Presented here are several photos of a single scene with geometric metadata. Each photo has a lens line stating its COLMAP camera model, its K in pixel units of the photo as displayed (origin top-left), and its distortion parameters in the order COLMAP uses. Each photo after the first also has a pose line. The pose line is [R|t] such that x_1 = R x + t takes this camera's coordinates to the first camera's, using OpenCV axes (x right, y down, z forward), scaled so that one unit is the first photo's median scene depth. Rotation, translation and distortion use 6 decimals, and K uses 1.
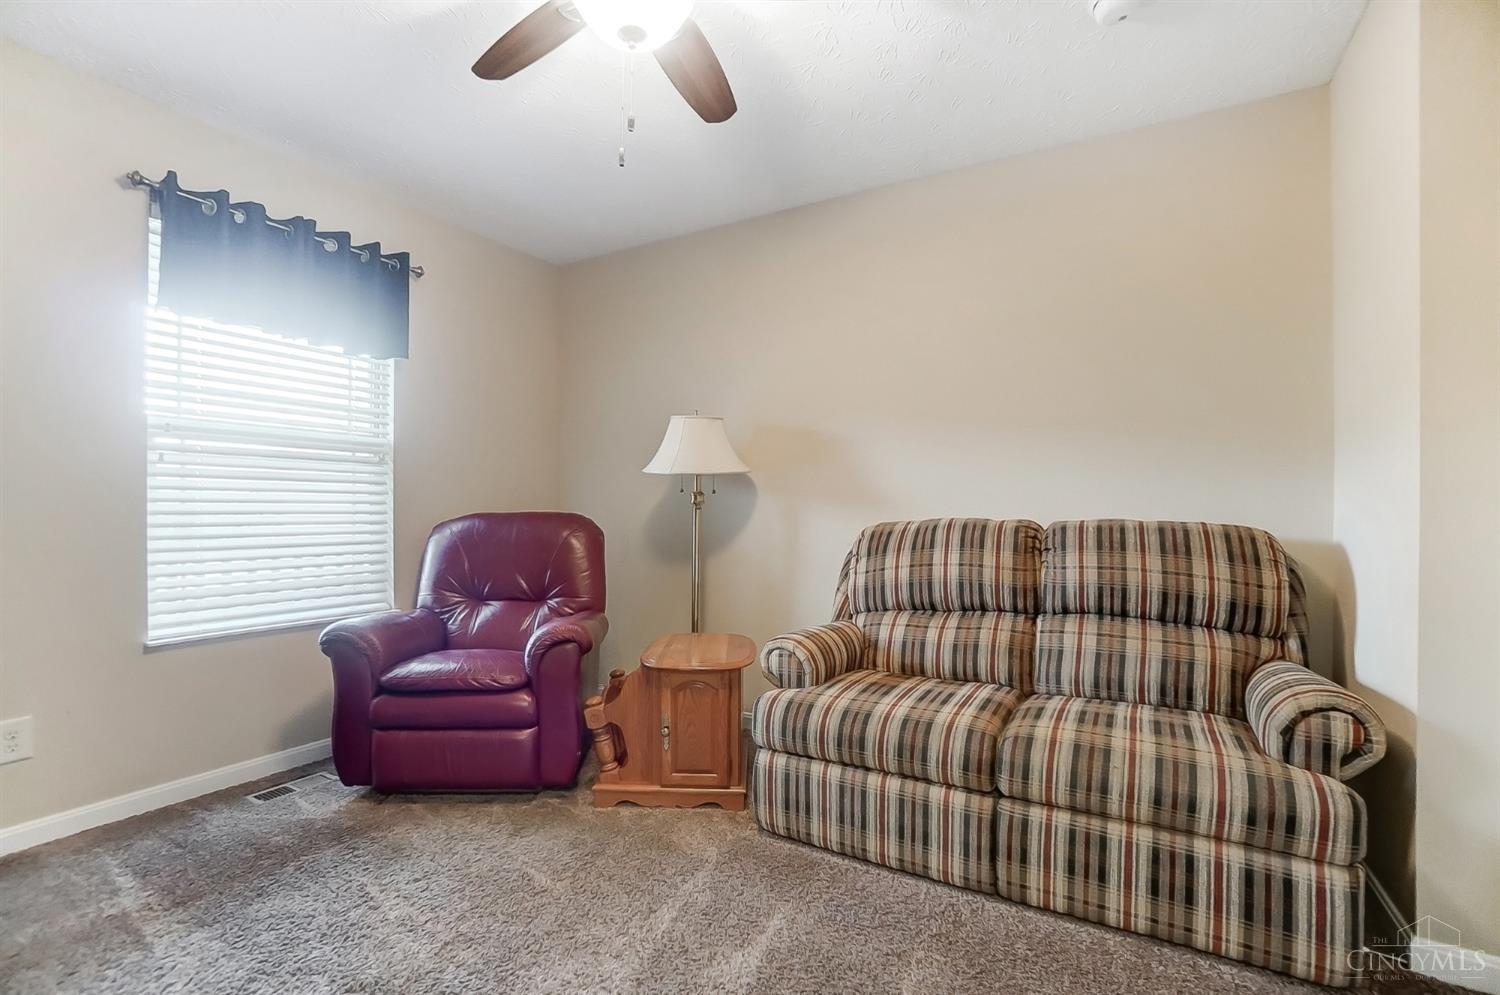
lens RADIAL K [[662.6, 0, 752.3], [0, 662.6, 508.9], [0, 0, 1]] dist [-0.054546, 0.023141]
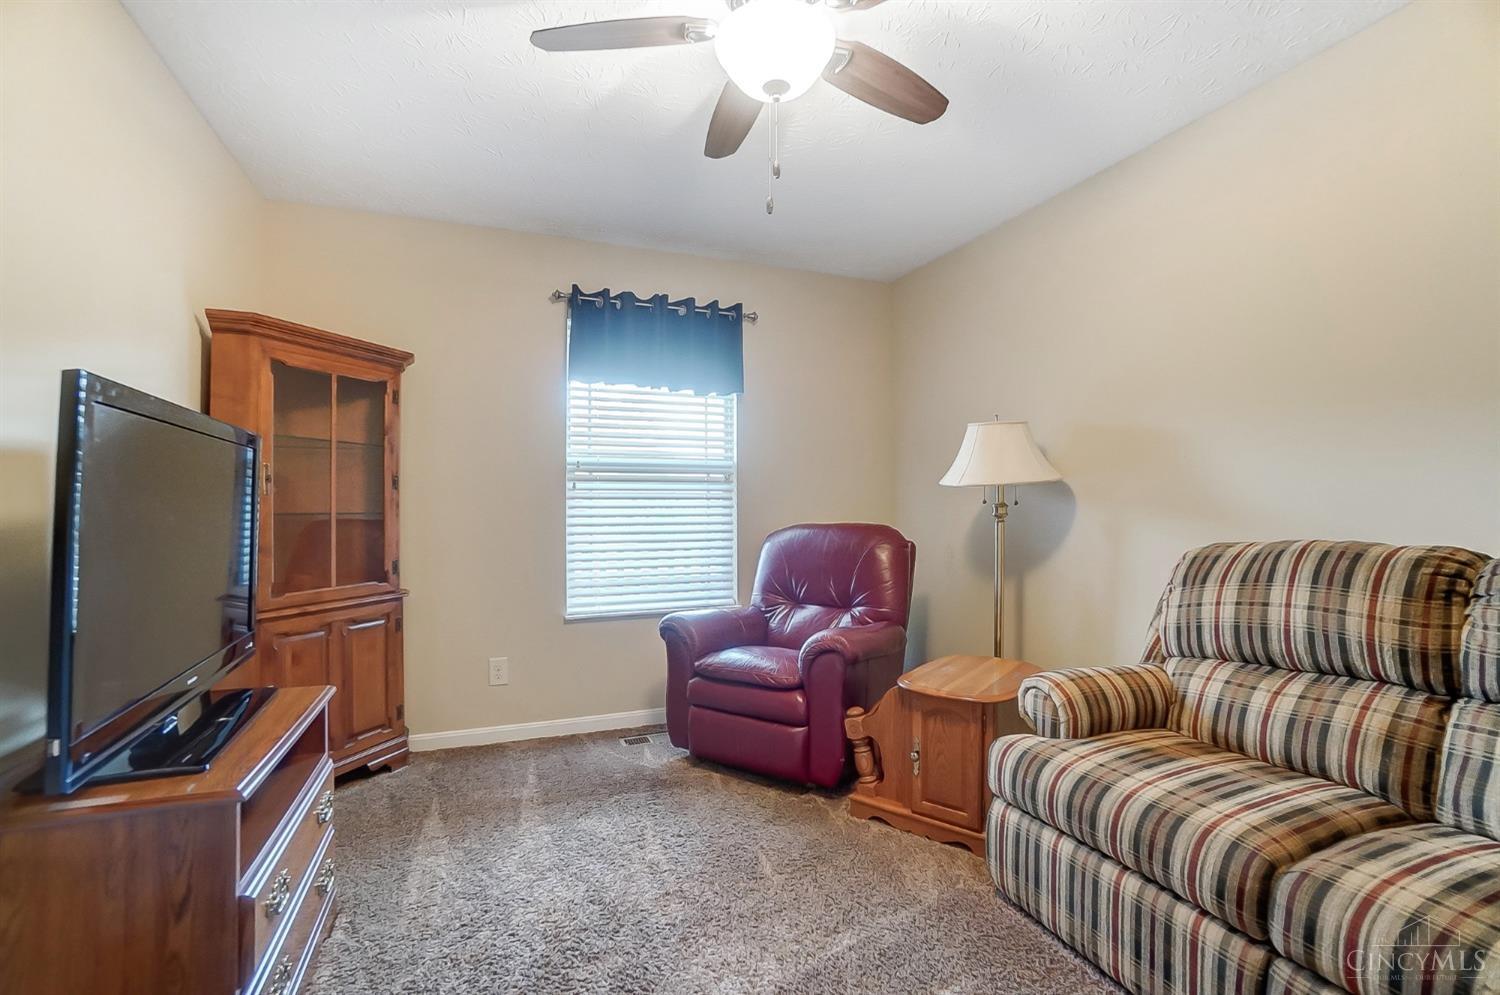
lens RADIAL K [[658.5, 0, 756.8], [0, 658.5, 500.3], [0, 0, 1]] dist [-0.053006, 0.022578]
pose [[0.798780, -0.013262, -0.601477, 0.263616], [0.006932, 0.999894, -0.012841, -0.027327], [0.601583, 0.006087, 0.798787, 0.090468]]
